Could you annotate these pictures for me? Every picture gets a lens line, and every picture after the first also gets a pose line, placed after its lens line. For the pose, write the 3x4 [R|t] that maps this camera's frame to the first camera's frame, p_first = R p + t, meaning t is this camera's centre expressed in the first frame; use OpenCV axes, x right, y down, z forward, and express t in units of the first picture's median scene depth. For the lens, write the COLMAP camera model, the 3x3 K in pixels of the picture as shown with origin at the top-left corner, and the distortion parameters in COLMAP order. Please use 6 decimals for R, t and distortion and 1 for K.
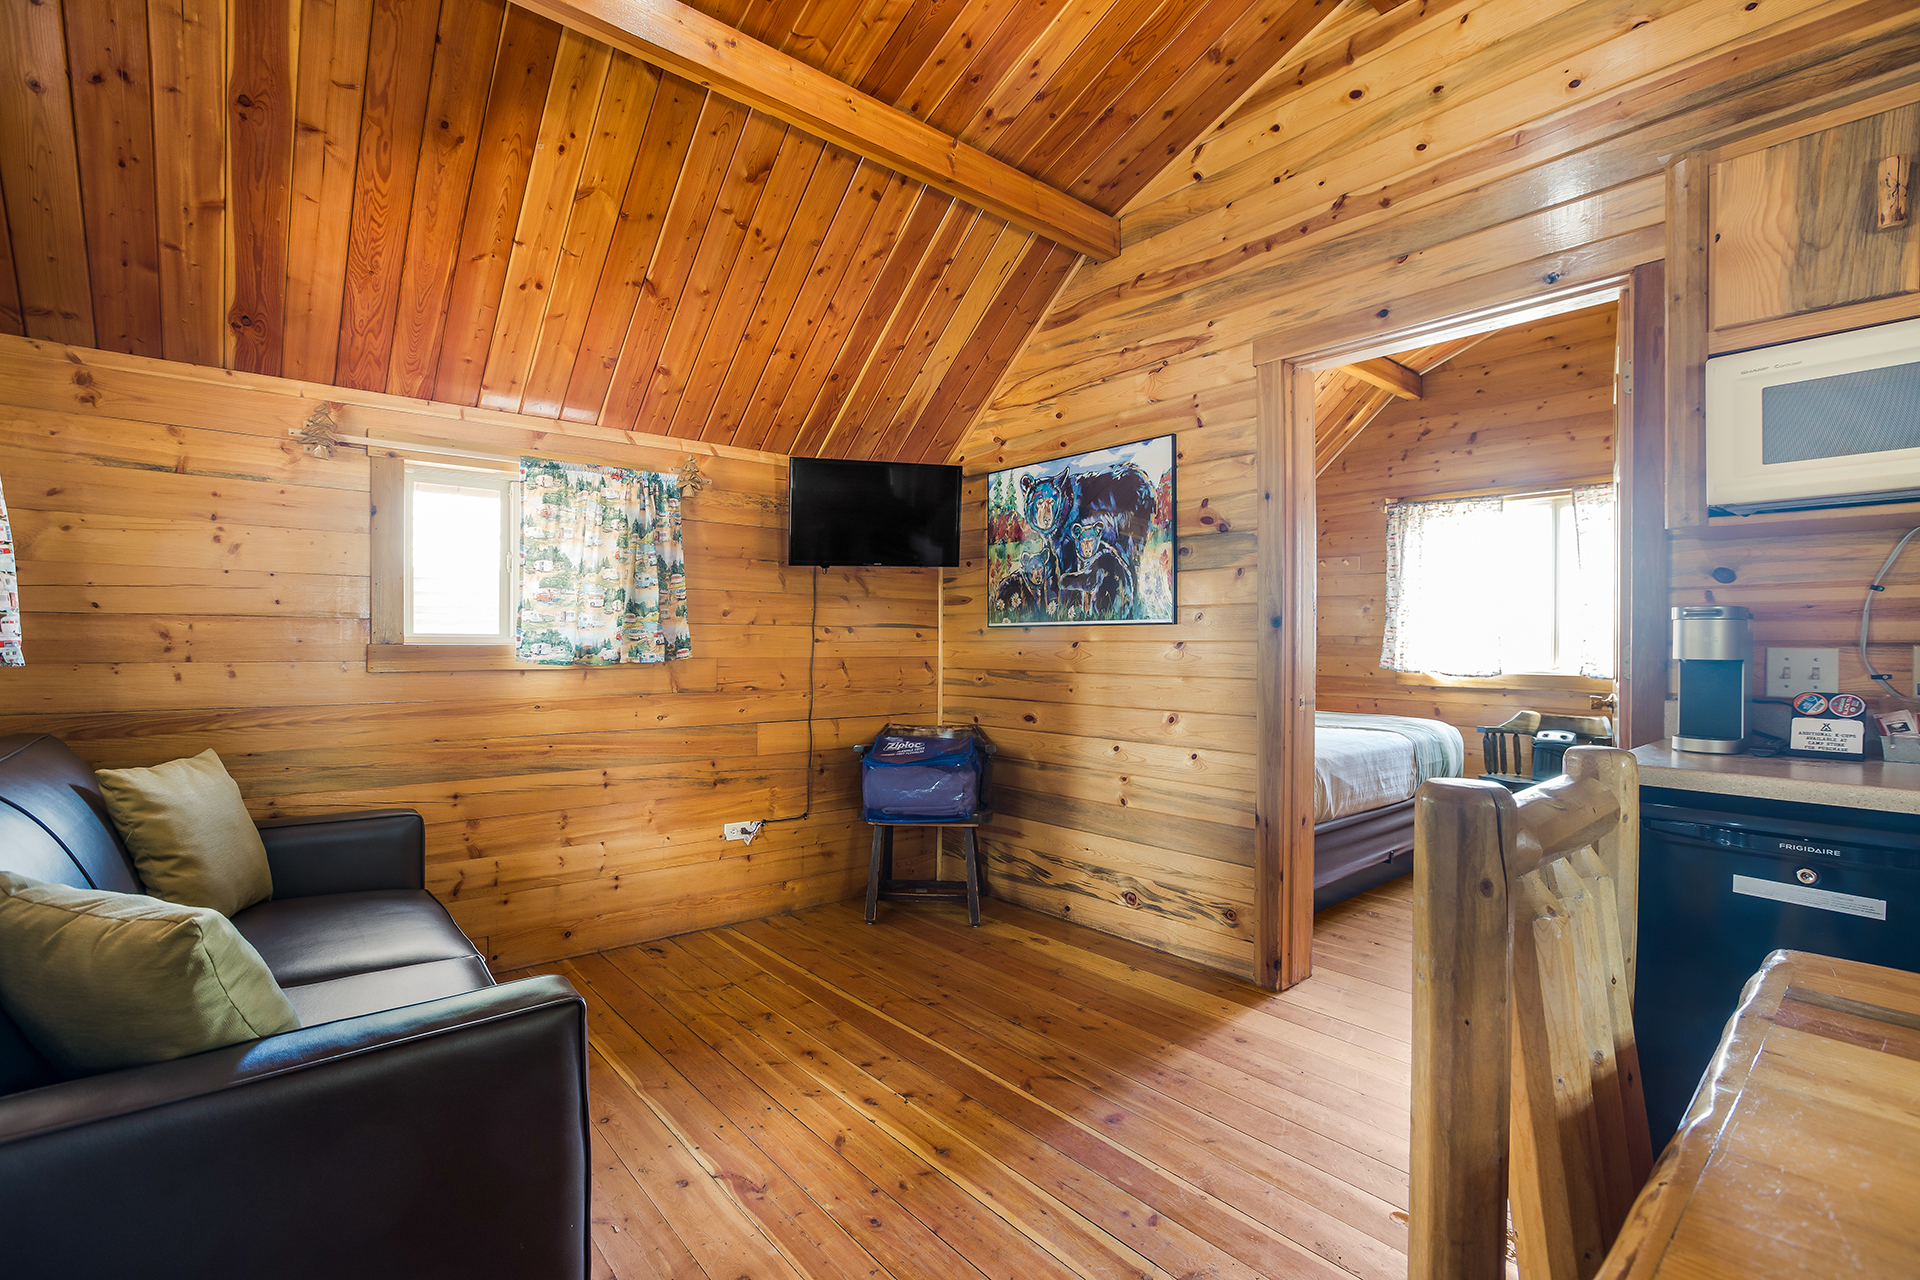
lens RADIAL K [[863.1, 0, 956.5], [0, 863.1, 640.4], [0, 0, 1]] dist [-0.029047, 0.013306]
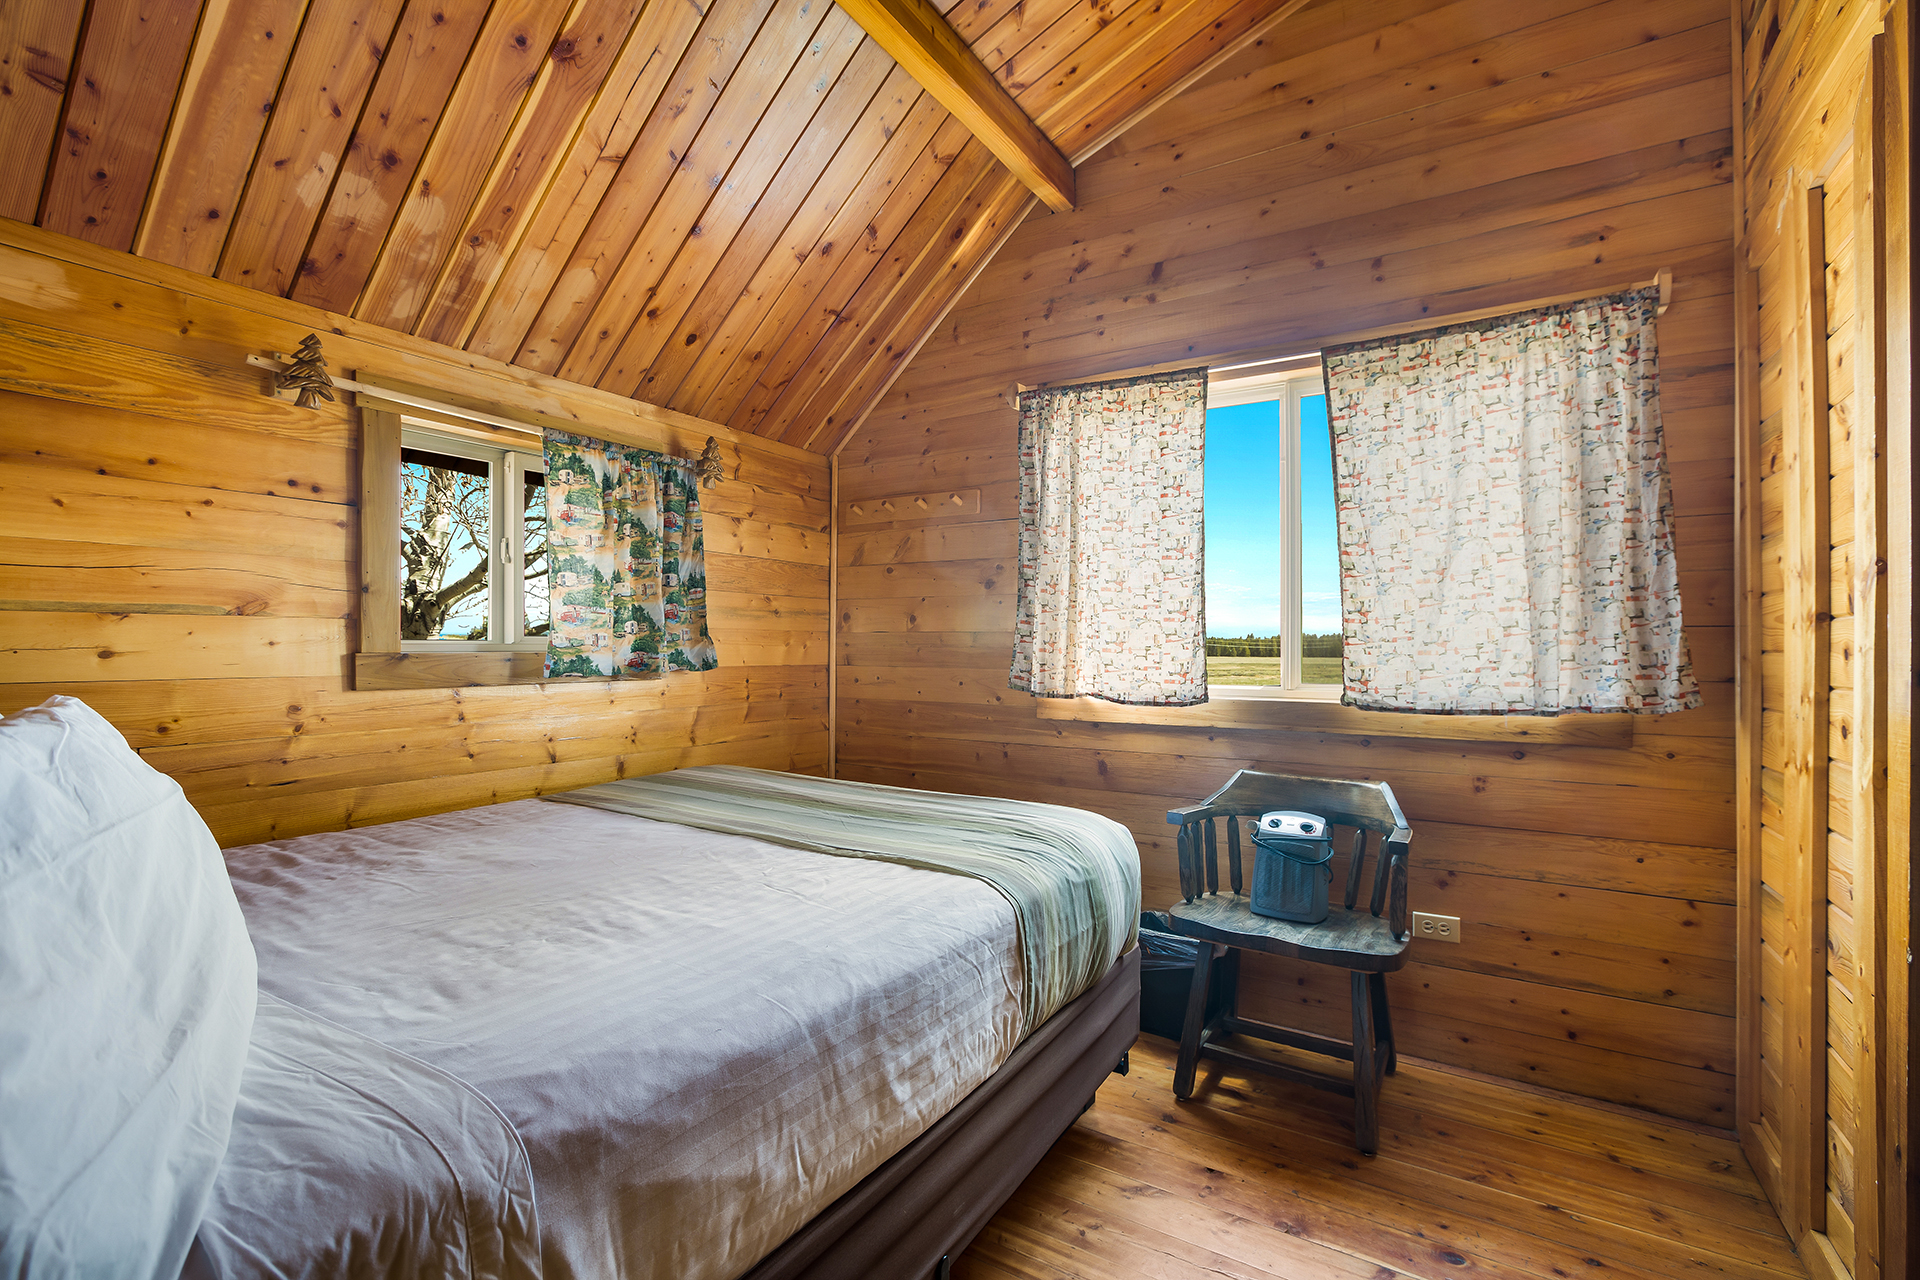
lens RADIAL K [[863.1, 0, 952.8], [0, 863.1, 632.2], [0, 0, 1]] dist [-0.029047, 0.013306]
pose [[0.954269, 0.001232, 0.298946, 0.594951], [0.003373, 0.999883, -0.014888, 0.007925], [-0.298929, 0.015215, 0.954154, 0.976449]]
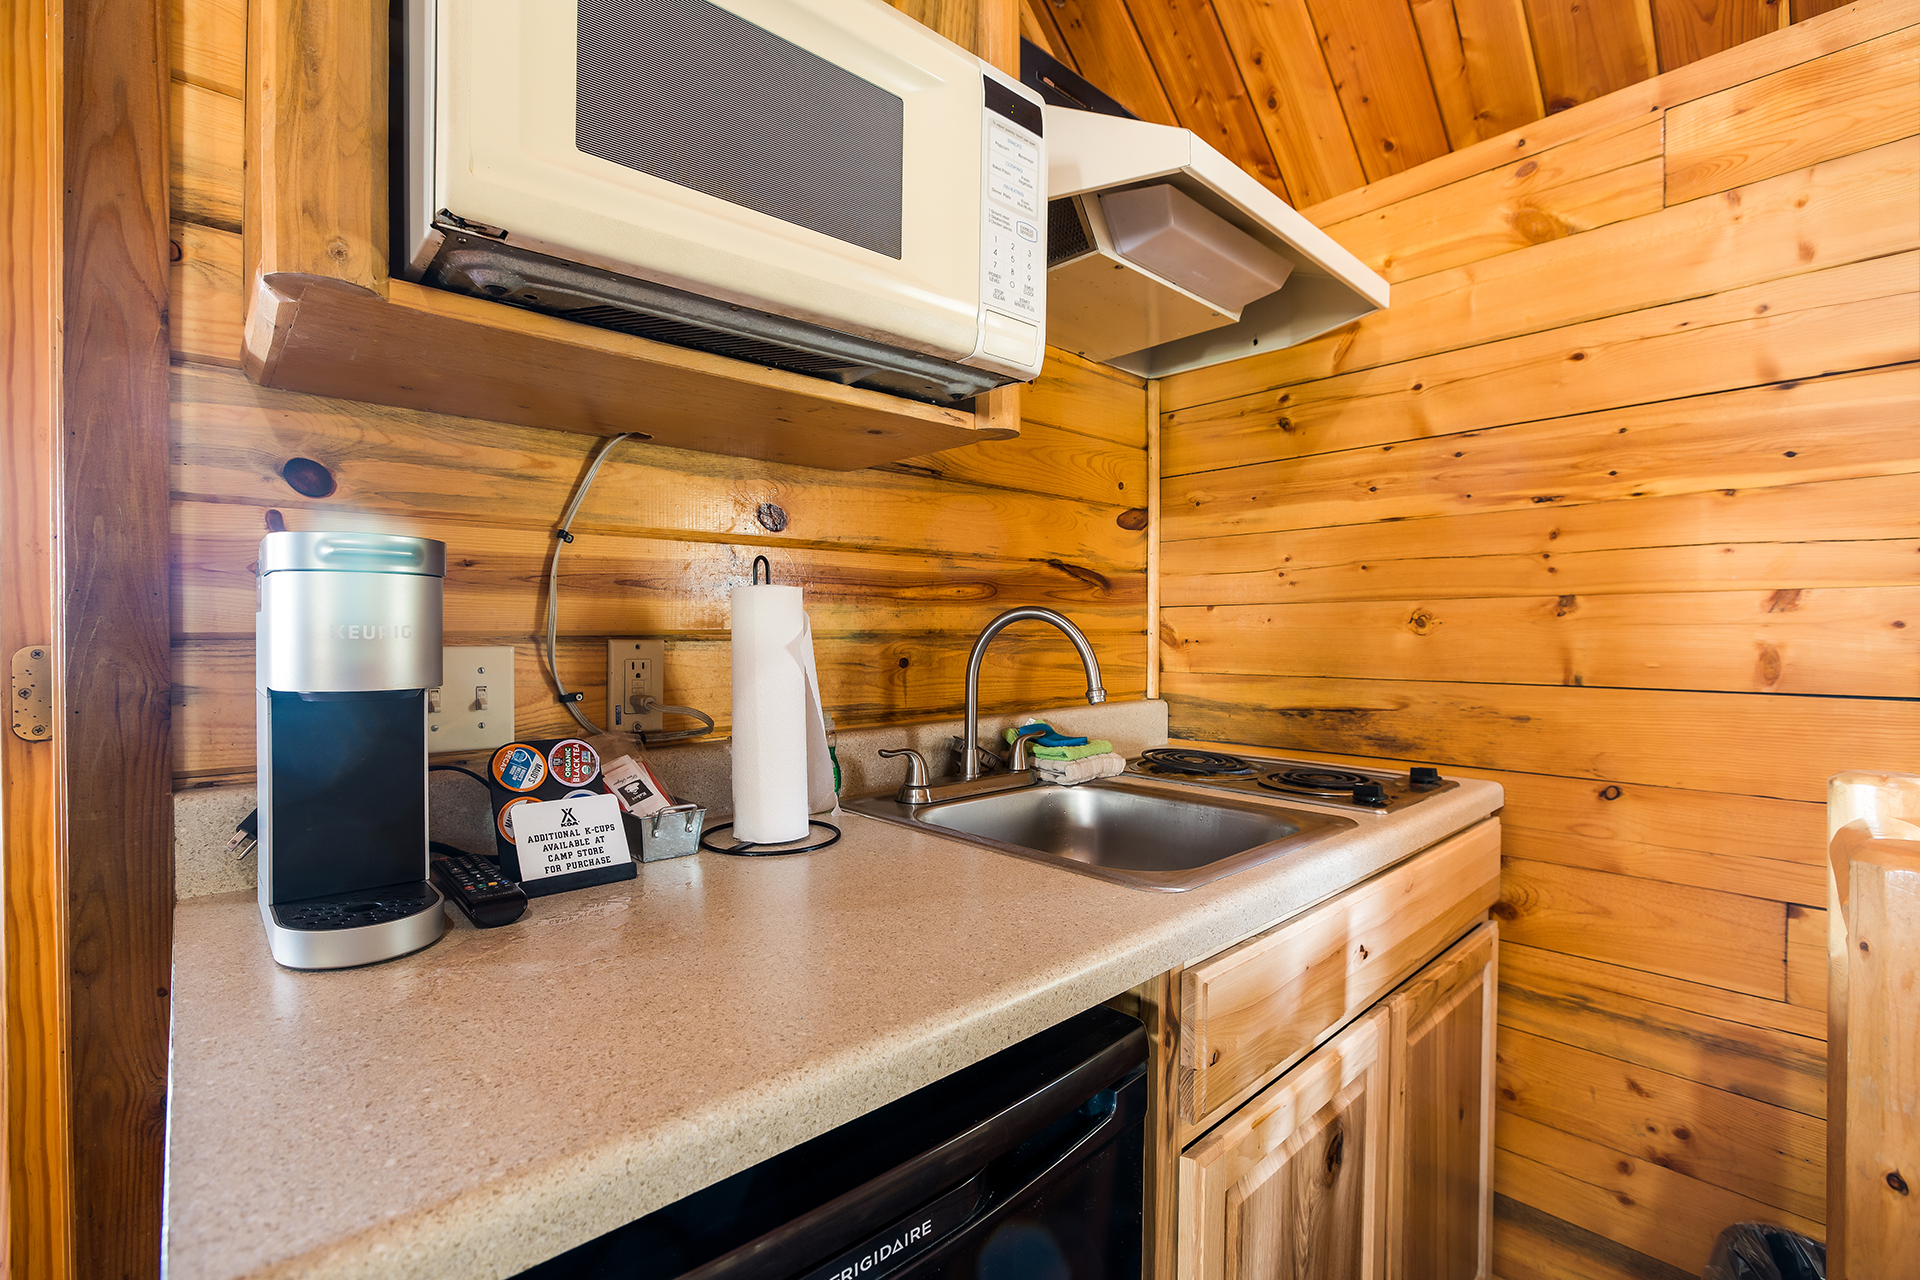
lens RADIAL K [[863.1, 0, 936.3], [0, 863.1, 640.2], [0, 0, 1]] dist [-0.029047, 0.013306]
pose [[-0.026779, -0.014920, 0.999530, 0.356941], [-0.000794, 0.999889, 0.014904, -0.001896], [-0.999641, -0.000394, -0.026788, 0.528894]]
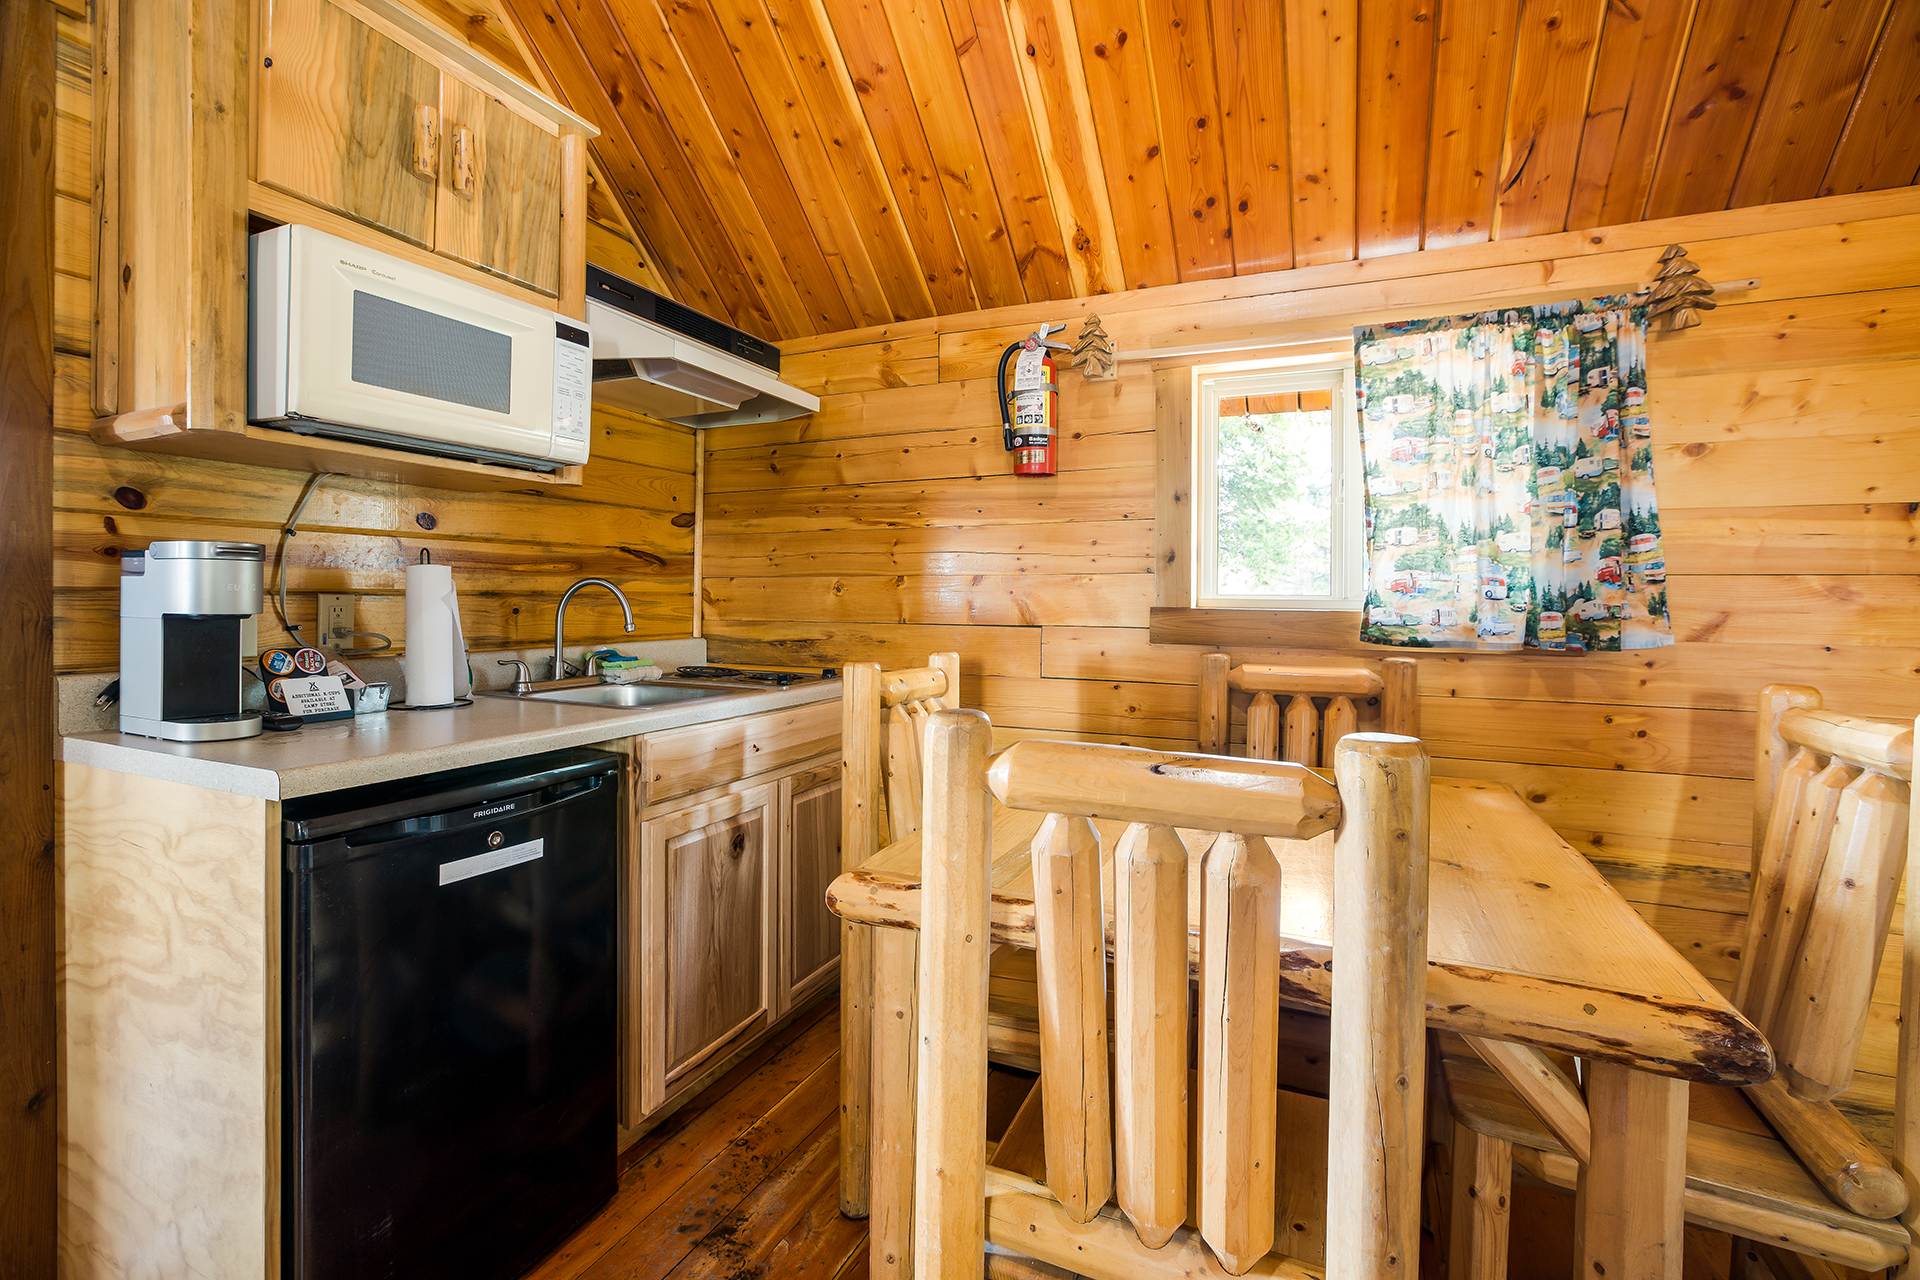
lens RADIAL K [[863.1, 0, 943.0], [0, 863.1, 598.4], [0, 0, 1]] dist [-0.029047, 0.013306]
pose [[-0.419150, -0.007695, 0.907884, -0.039833], [-0.009819, 0.999944, 0.003942, -0.000124], [-0.907864, -0.007262, -0.419202, 0.507277]]
